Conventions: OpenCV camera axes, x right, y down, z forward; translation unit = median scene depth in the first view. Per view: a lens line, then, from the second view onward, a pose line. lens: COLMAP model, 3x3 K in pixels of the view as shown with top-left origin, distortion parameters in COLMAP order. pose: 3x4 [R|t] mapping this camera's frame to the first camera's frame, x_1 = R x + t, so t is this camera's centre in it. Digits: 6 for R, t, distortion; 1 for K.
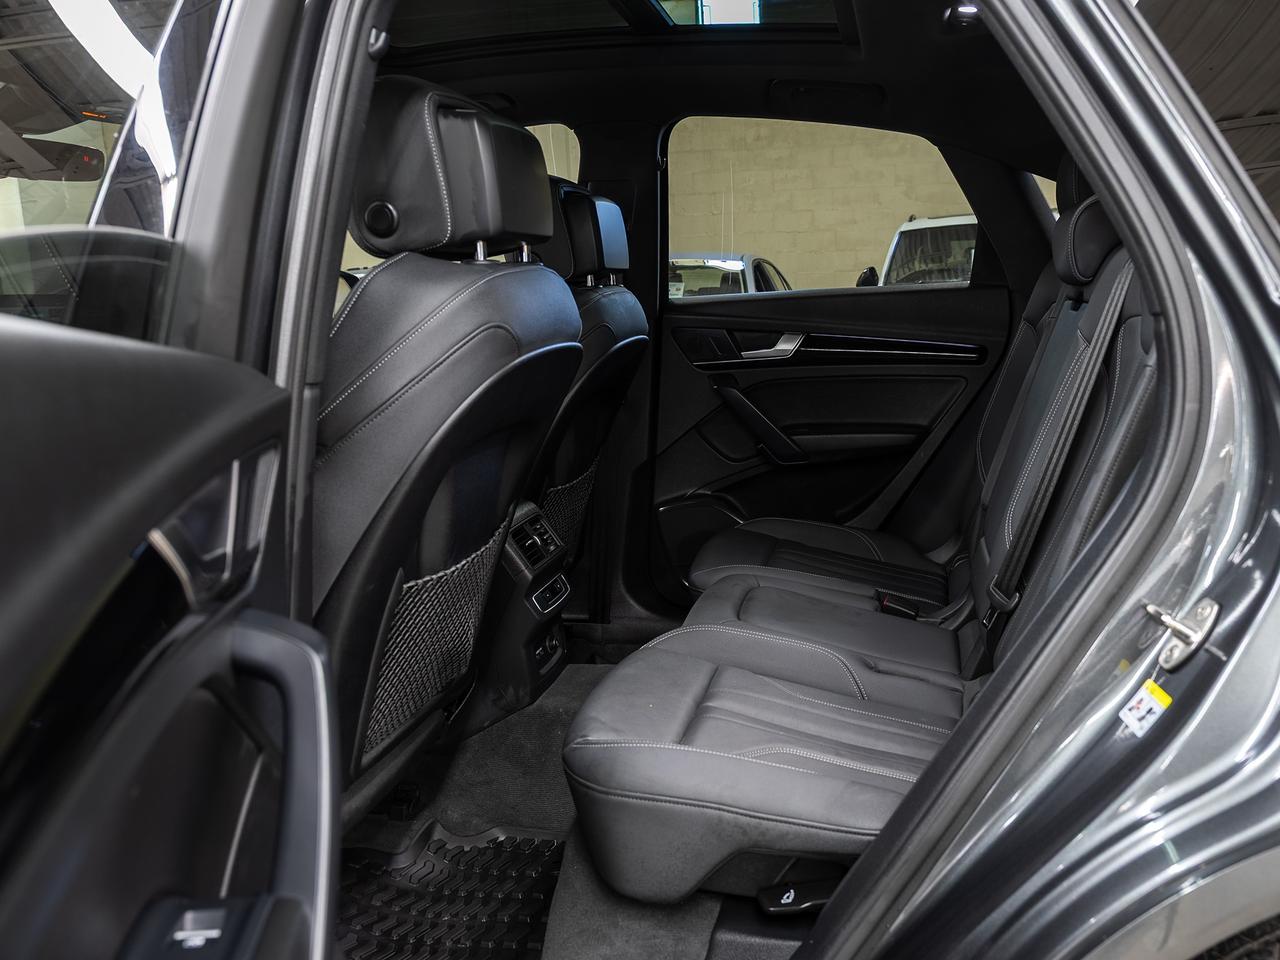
lens RADIAL K [[1042.0, 0, 640.0], [0, 1042.0, 480.0], [0, 0, 1]] dist [0.040983, 0.001274]
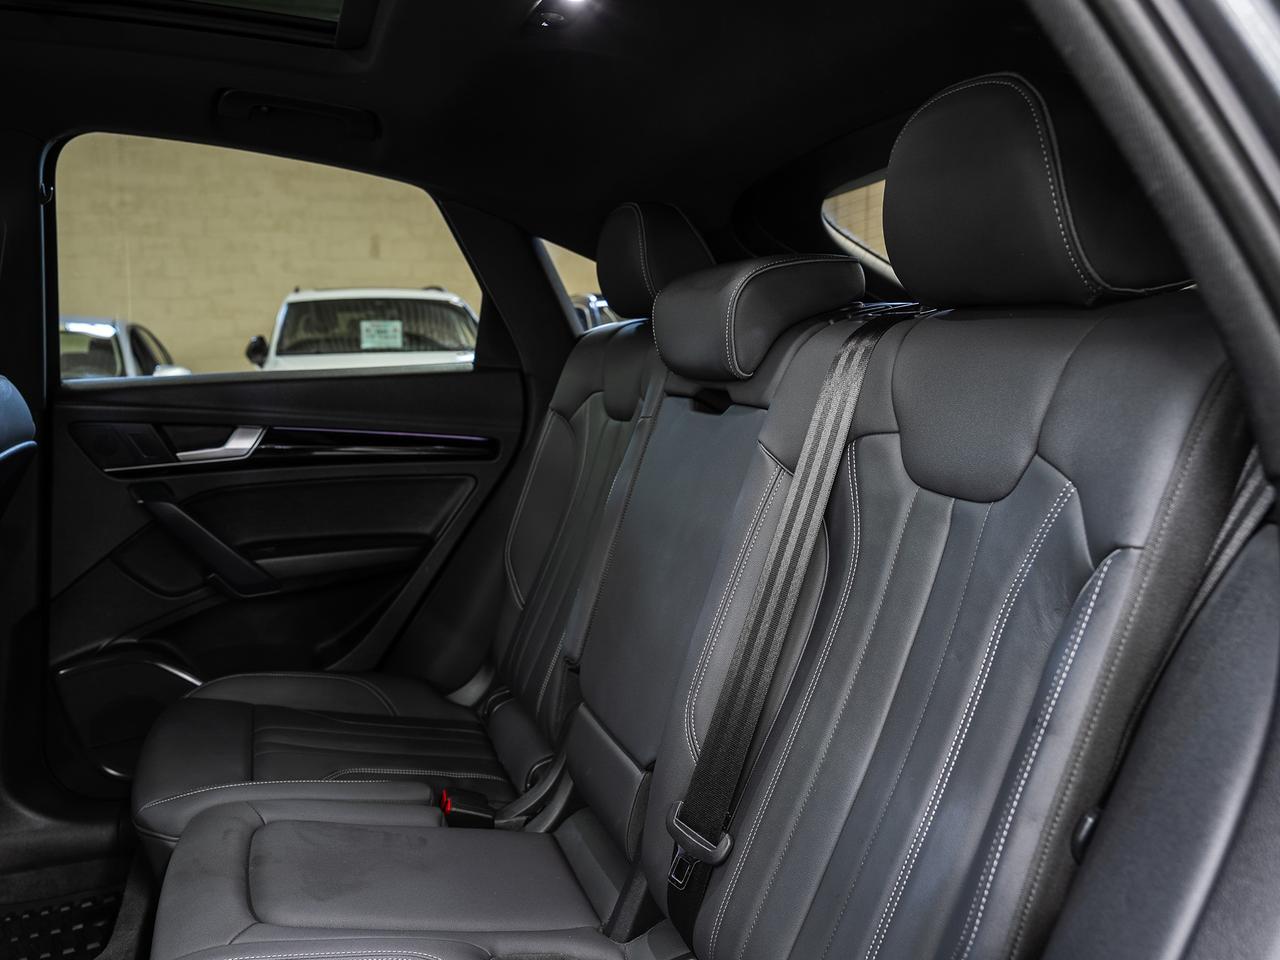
lens RADIAL K [[1013.9, 0, 639.1], [0, 1013.9, 445.5], [0, 0, 1]] dist [-0.008805, -0.002941]
pose [[0.842169, -0.043429, 0.537461, -0.013663], [0.093824, 0.993349, -0.066750, -0.050673], [-0.530988, 0.106642, 0.840642, 0.223195]]
